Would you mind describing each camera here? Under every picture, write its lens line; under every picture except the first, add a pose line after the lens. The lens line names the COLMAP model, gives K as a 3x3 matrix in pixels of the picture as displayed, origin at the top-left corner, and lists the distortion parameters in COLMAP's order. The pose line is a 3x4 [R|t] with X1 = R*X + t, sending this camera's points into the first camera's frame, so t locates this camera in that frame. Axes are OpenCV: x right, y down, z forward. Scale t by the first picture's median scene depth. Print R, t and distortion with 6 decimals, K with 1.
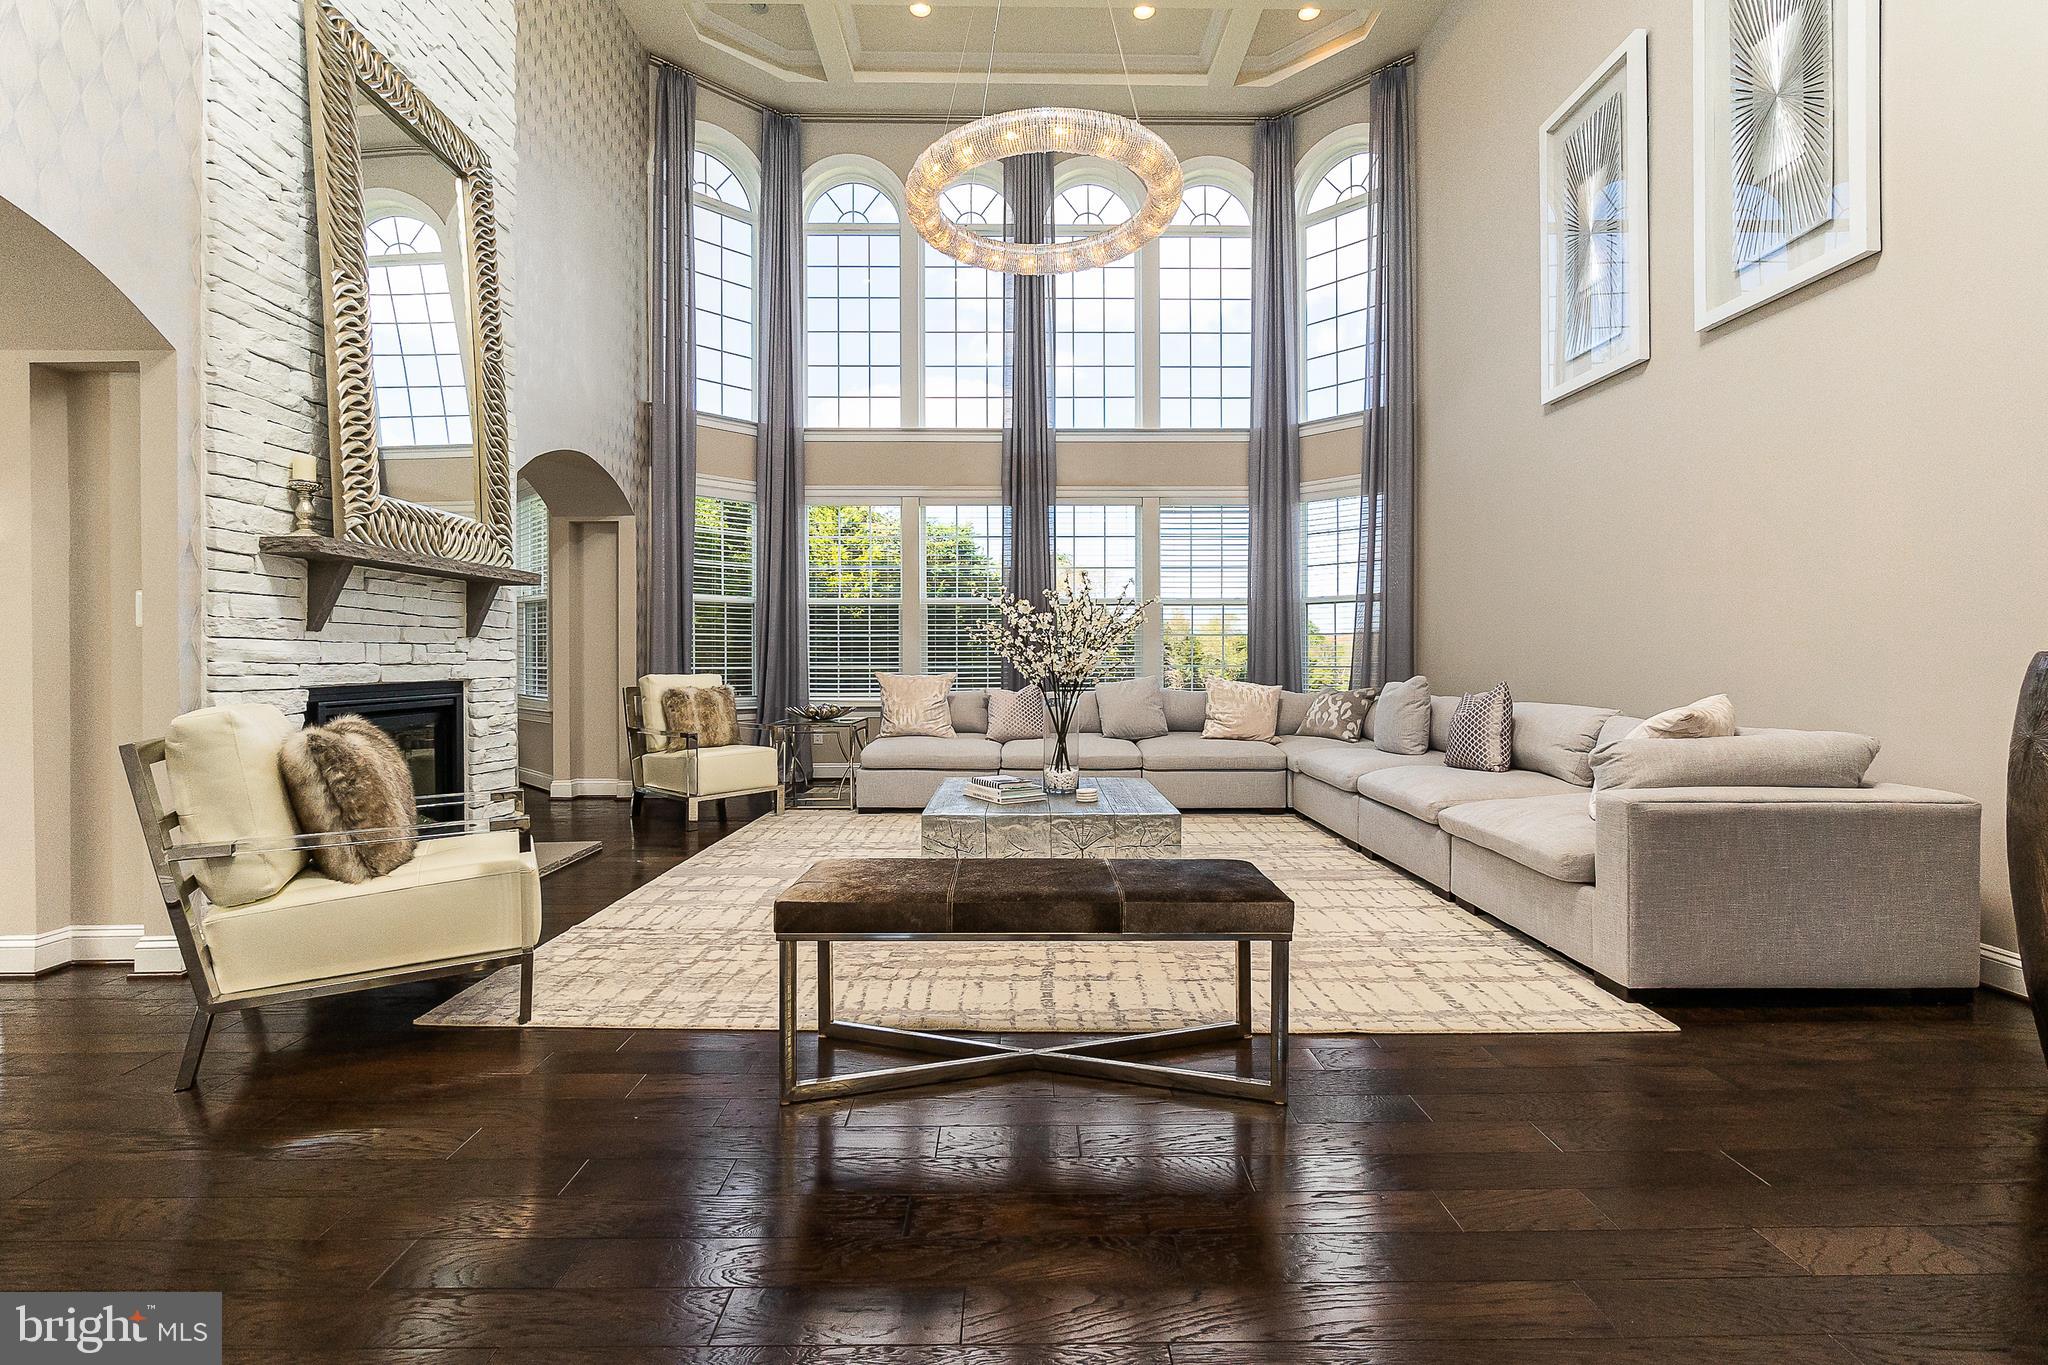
lens RADIAL K [[897.7, 0, 1015.9], [0, 897.7, 649.0], [0, 0, 1]] dist [-0.001356, -0.000249]
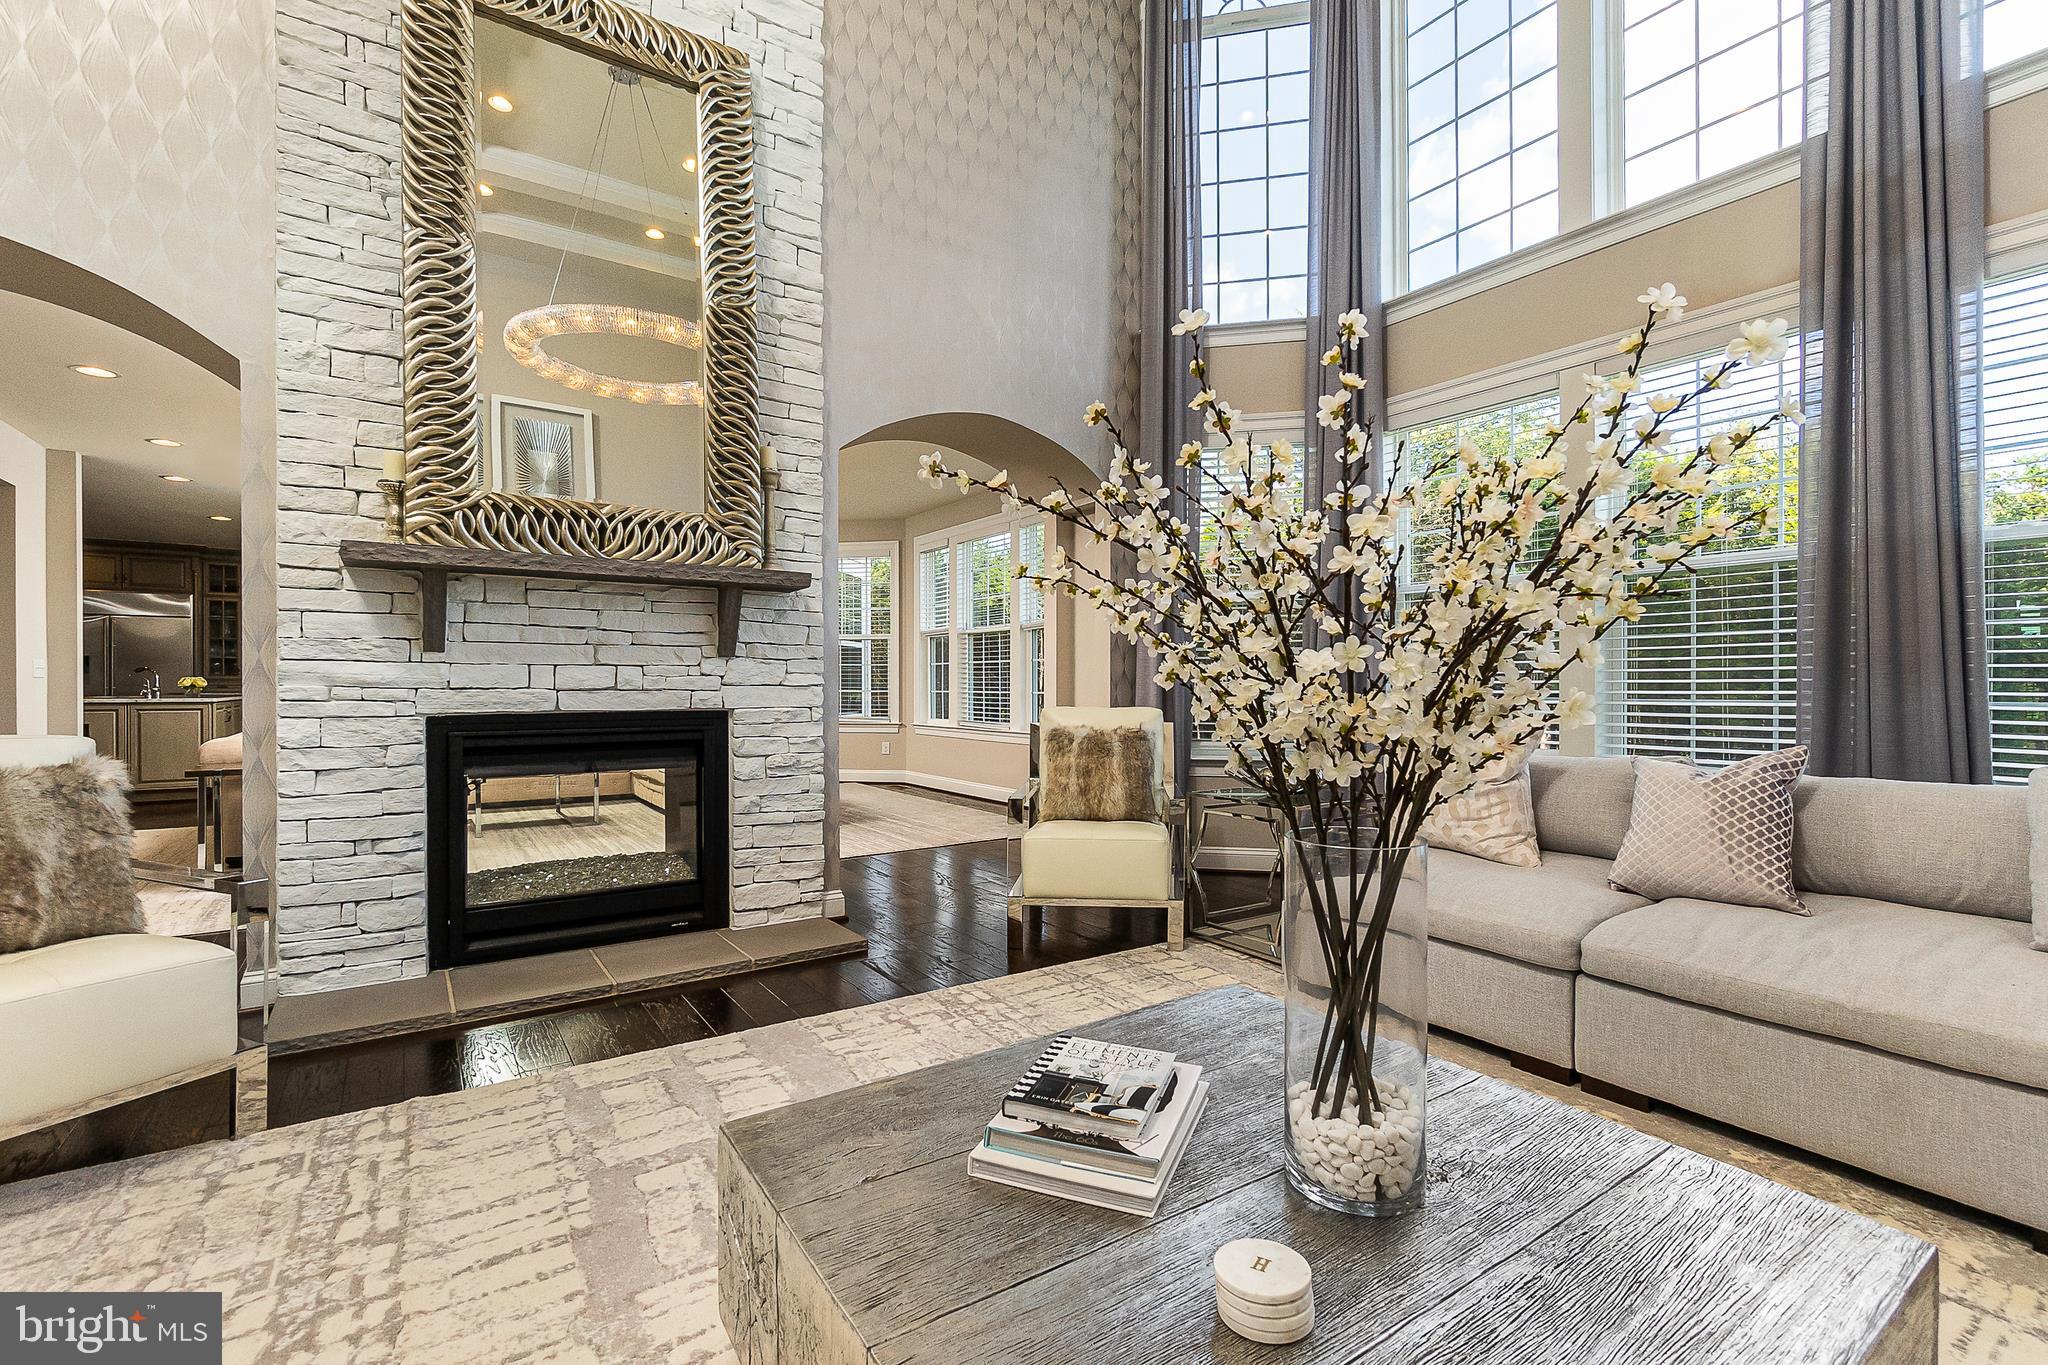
lens RADIAL K [[905.4, 0, 1024.0], [0, 905.4, 682.5], [0, 0, 1]] dist [-0.000586, -0.000449]
pose [[0.560649, -0.000405, -0.828053, 0.140423], [0.007801, 0.999958, 0.004792, 0.005295], [0.828017, -0.009146, 0.560629, 0.485128]]
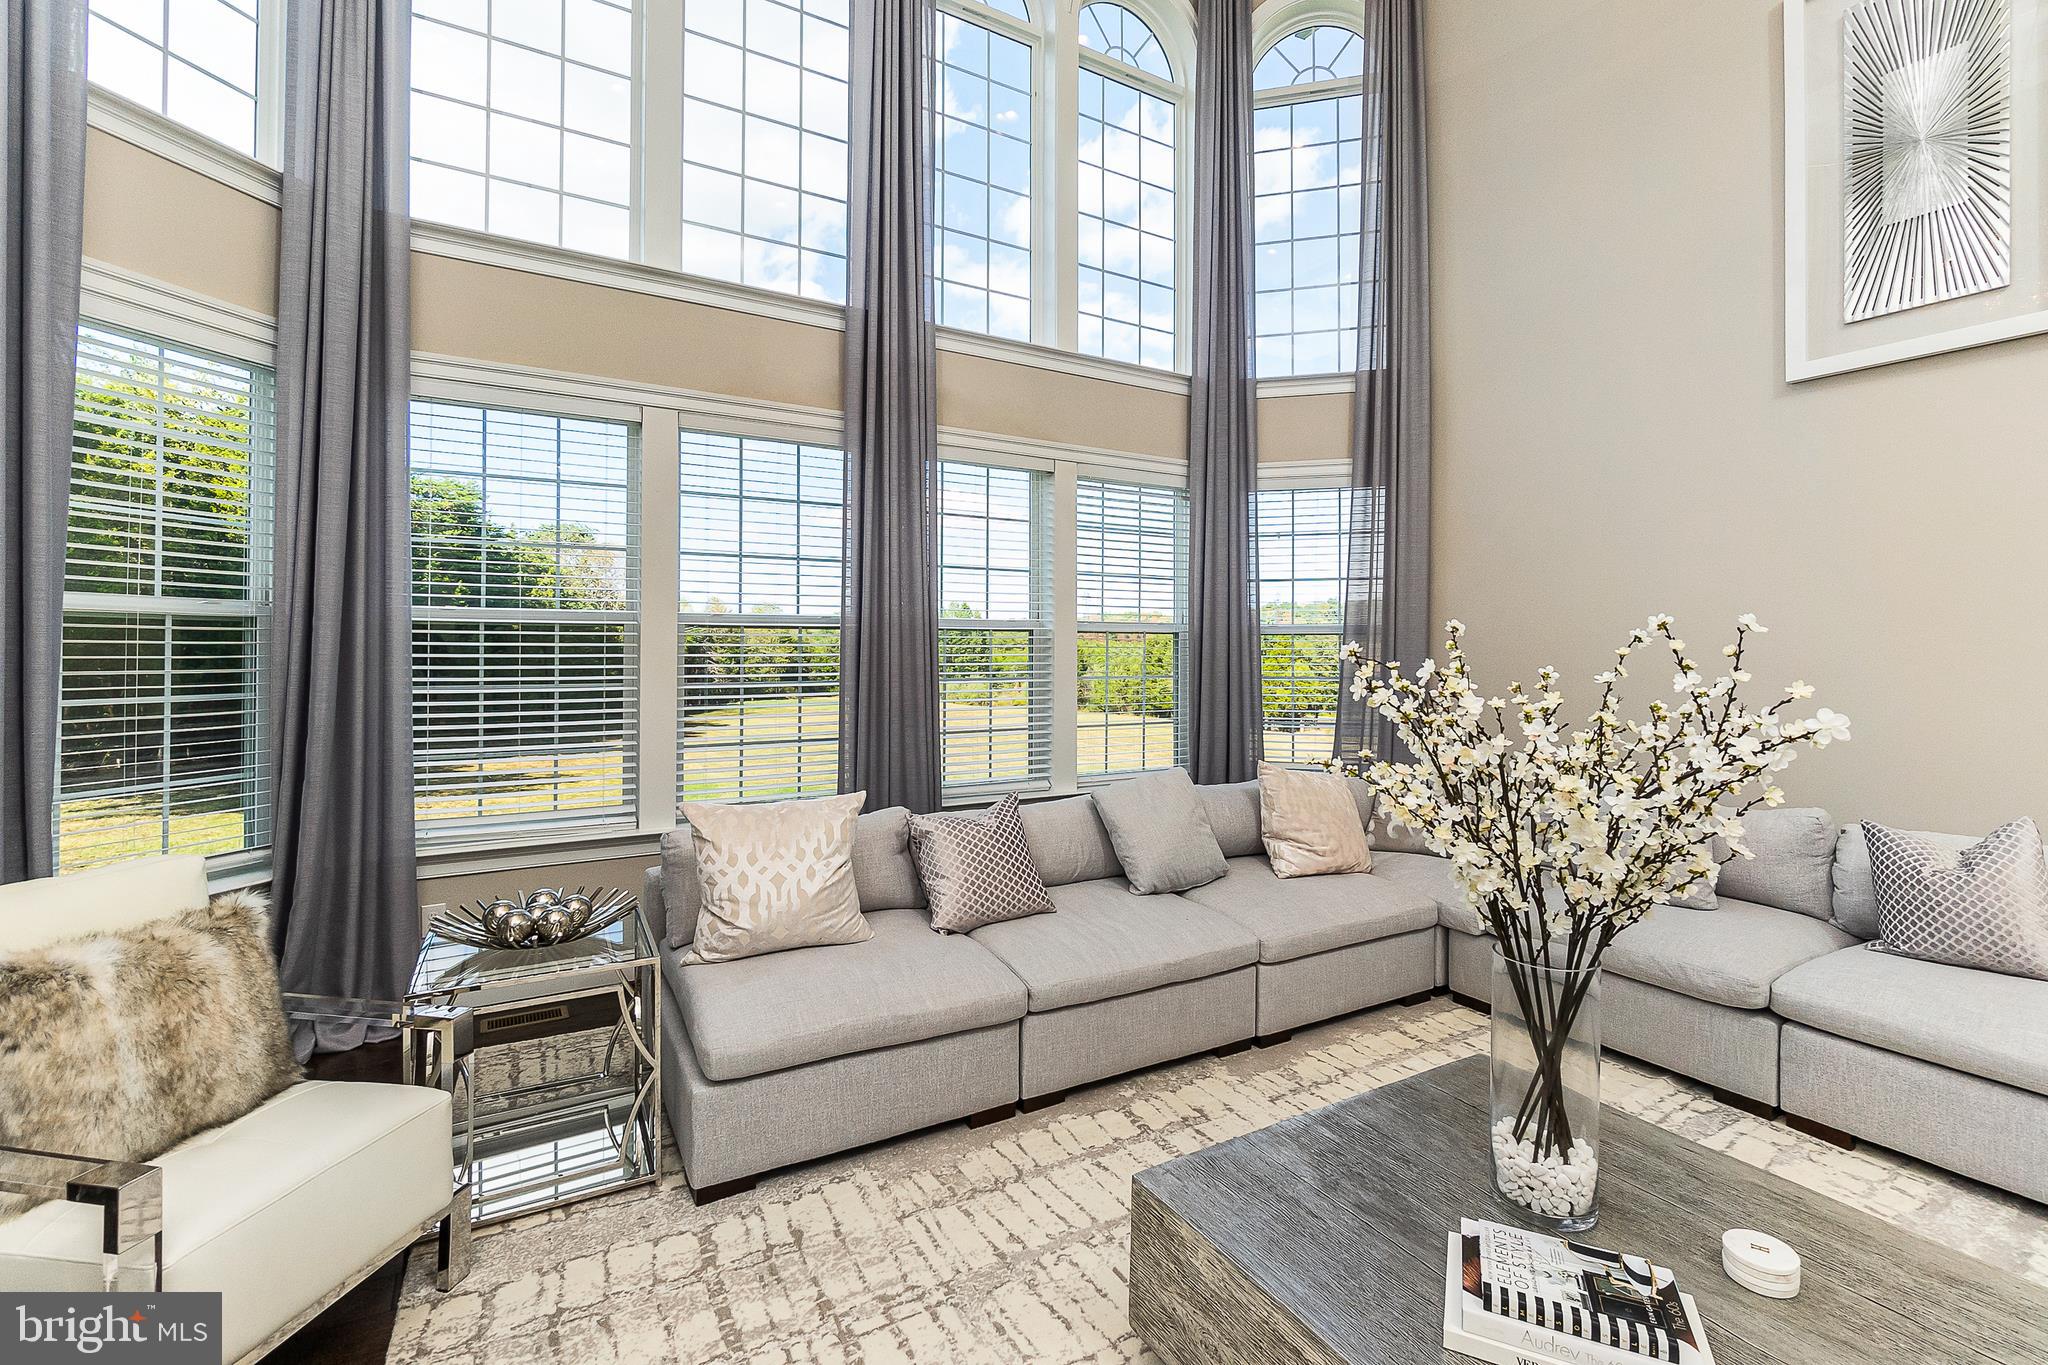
lens RADIAL K [[918.9, 0, 1024.5], [0, 918.9, 630.8], [0, 0, 1]] dist [-0.002853, -0.000926]
pose [[0.863712, 0.013493, 0.503805, -0.209808], [-0.009074, 0.999896, -0.011223, -0.045445], [-0.503903, 0.005122, 0.863745, 0.492578]]
